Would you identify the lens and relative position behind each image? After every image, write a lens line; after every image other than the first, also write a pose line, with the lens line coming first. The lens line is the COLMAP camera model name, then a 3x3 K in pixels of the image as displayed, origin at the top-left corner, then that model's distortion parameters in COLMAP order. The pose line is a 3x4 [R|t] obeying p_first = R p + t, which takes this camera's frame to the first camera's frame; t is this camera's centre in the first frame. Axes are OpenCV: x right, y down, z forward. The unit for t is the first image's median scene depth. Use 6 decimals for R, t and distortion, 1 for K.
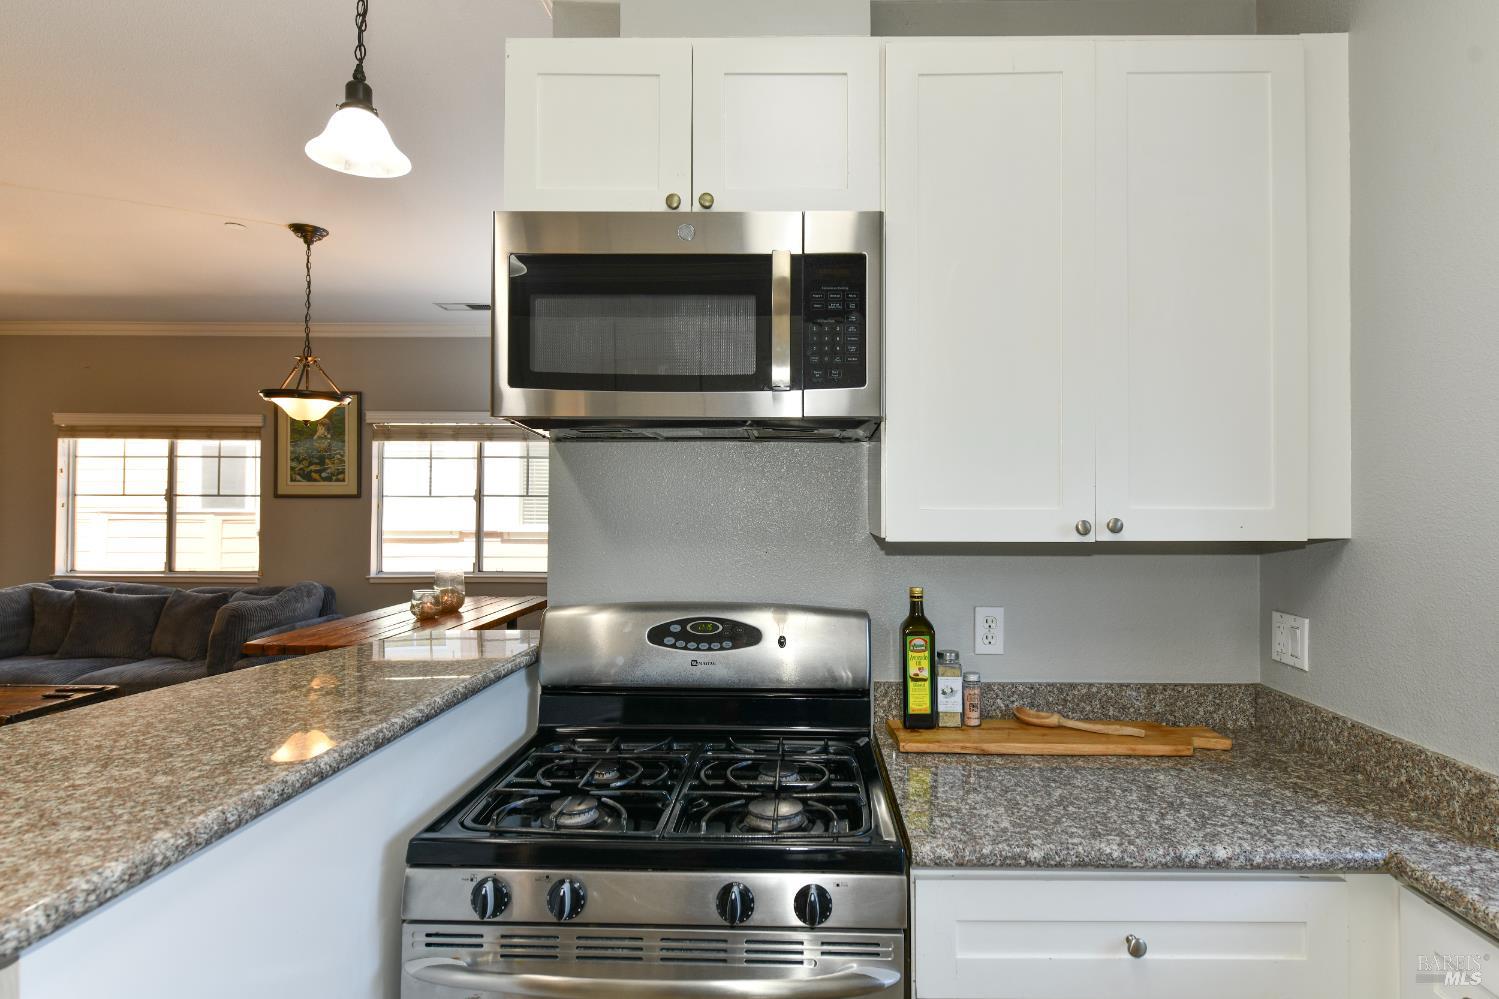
lens RADIAL K [[785.9, 0, 788.2], [0, 785.9, 482.9], [0, 0, 1]] dist [0.007443, -0.006374]
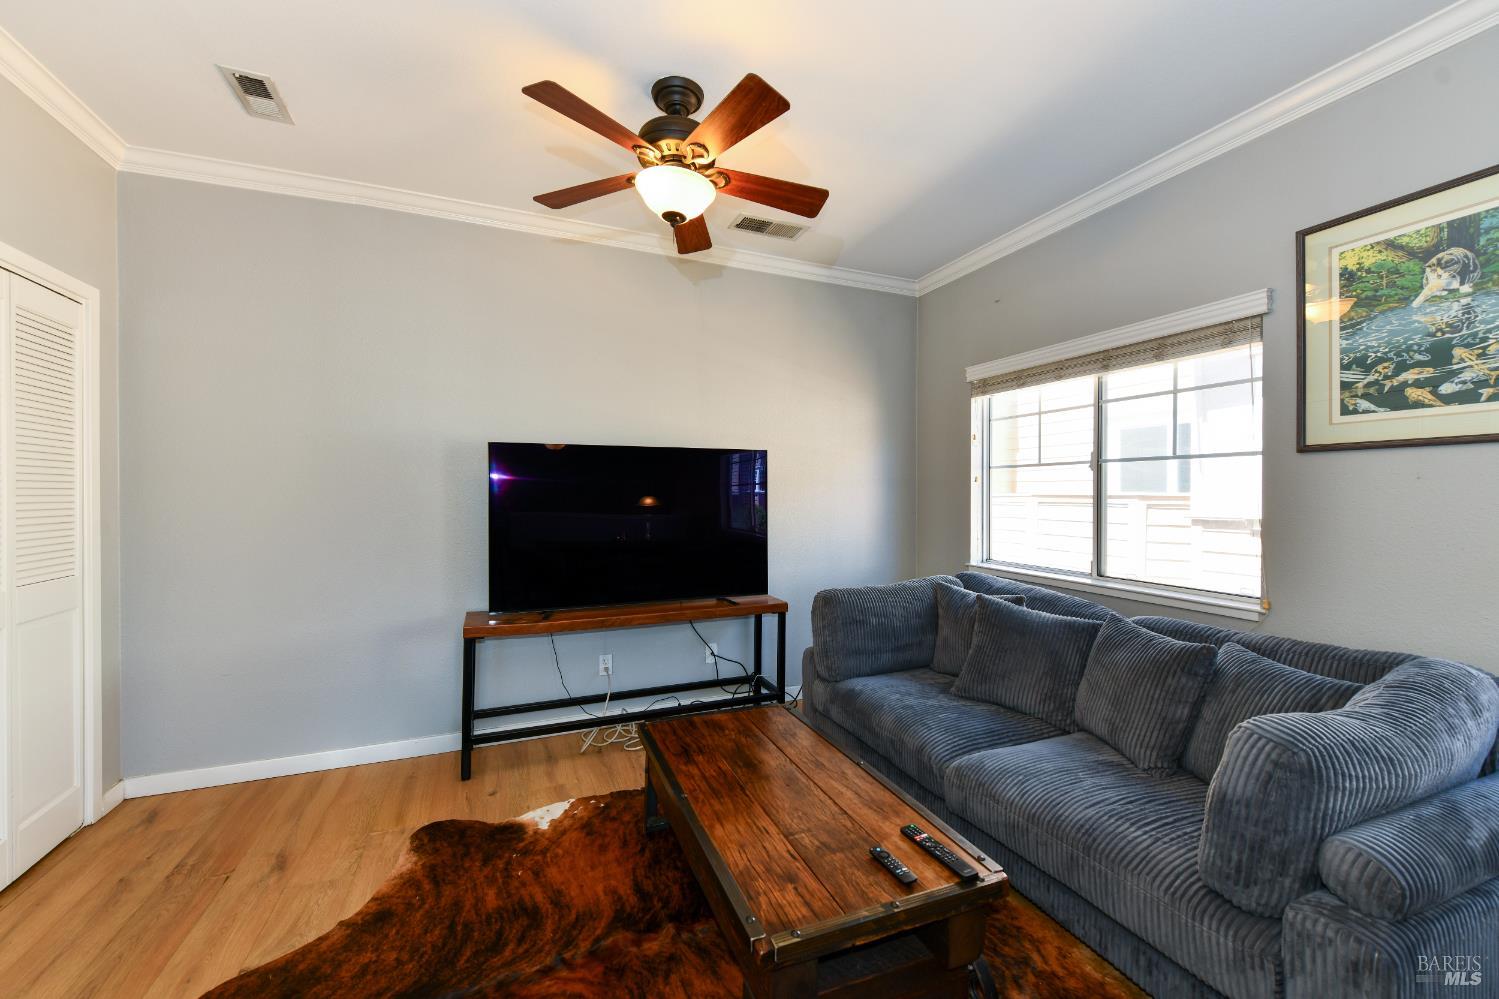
lens RADIAL K [[610.2, 0, 750.9], [0, 610.2, 496.6], [0, 0, 1]] dist [0.005795, -0.000253]
pose [[0.391743, 0.004077, -0.920066, -0.439665], [0.016410, 0.999800, 0.011417, 0.035490], [0.919928, -0.019571, 0.391598, 0.547351]]
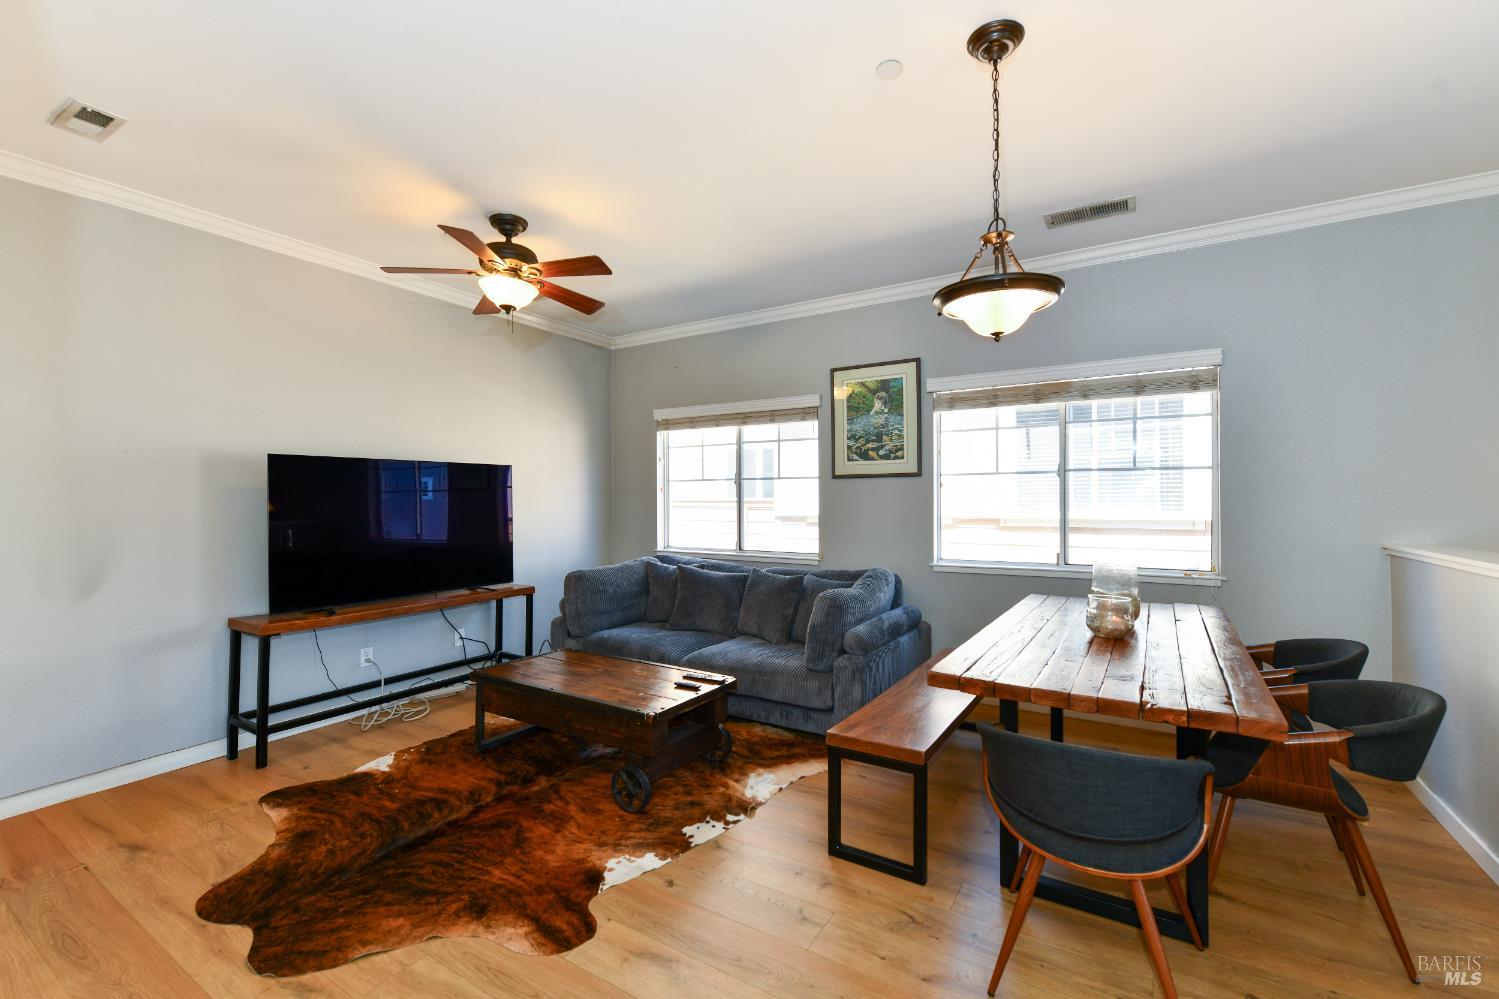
lens RADIAL K [[630.3, 0, 754.6], [0, 630.3, 500.8], [0, 0, 1]] dist [-0.000171, 0.000780]
pose [[0.853804, -0.004511, -0.520576, -0.331681], [0.016379, 0.999700, 0.018200, 0.030401], [0.520338, -0.024066, 0.853622, 0.289493]]
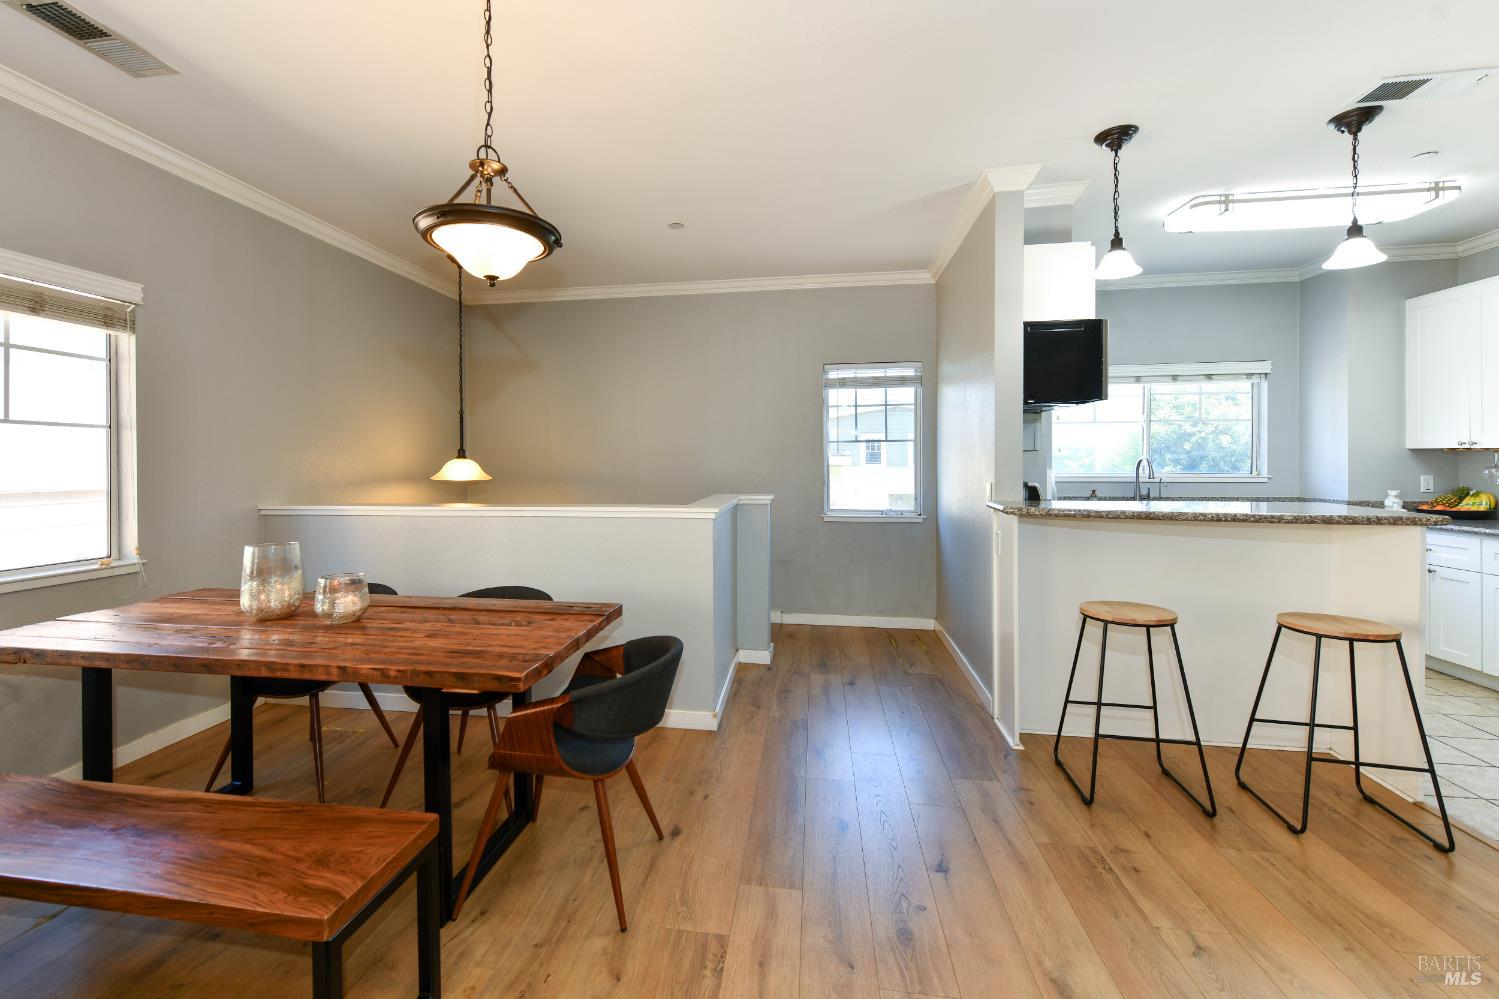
lens RADIAL K [[653.7, 0, 706.3], [0, 653.7, 466.1], [0, 0, 1]] dist [0.011490, -0.001656]
pose [[0.158780, -0.008712, 0.987276, -0.689468], [-0.017292, 0.999783, 0.011603, 0.033391], [-0.987163, -0.018915, 0.158595, 0.497652]]
